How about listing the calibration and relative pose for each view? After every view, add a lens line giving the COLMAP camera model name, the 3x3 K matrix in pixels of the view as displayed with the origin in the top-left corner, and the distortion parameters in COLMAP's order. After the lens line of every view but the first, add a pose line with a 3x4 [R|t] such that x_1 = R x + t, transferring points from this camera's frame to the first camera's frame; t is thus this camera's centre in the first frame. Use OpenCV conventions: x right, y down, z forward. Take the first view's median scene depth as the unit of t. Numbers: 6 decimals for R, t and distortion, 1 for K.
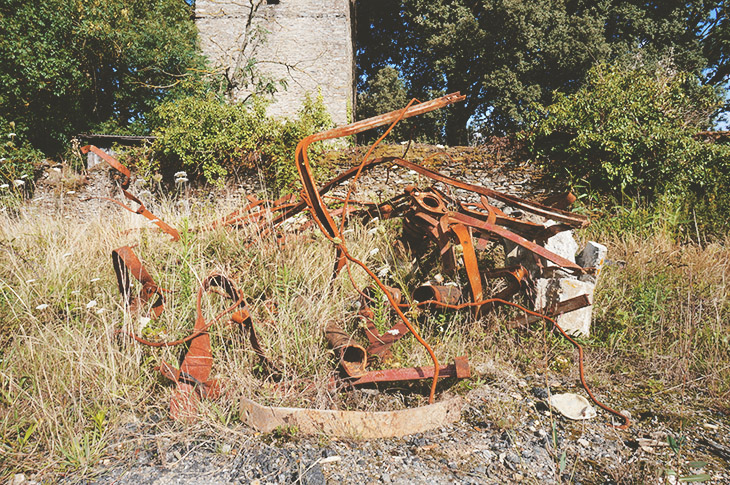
lens RADIAL K [[504.8, 0, 365.0], [0, 504.8, 242.5], [0, 0, 1]] dist [0.001892, 0.000836]
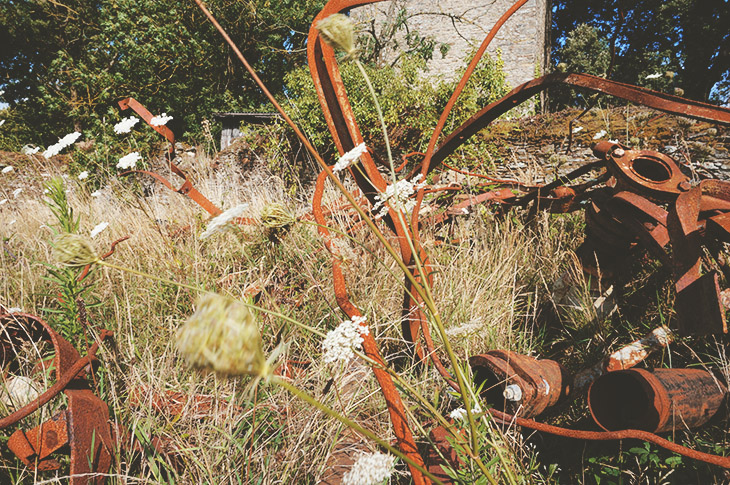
lens RADIAL K [[567.3, 0, 365.0], [0, 567.3, 242.5], [0, 0, 1]] dist [-0.011933, -0.005897]
pose [[0.943954, 0.041557, -0.327451, 0.038427], [-0.043730, 0.999043, 0.000726, -0.001367], [0.327167, 0.013634, 0.944868, 0.295425]]
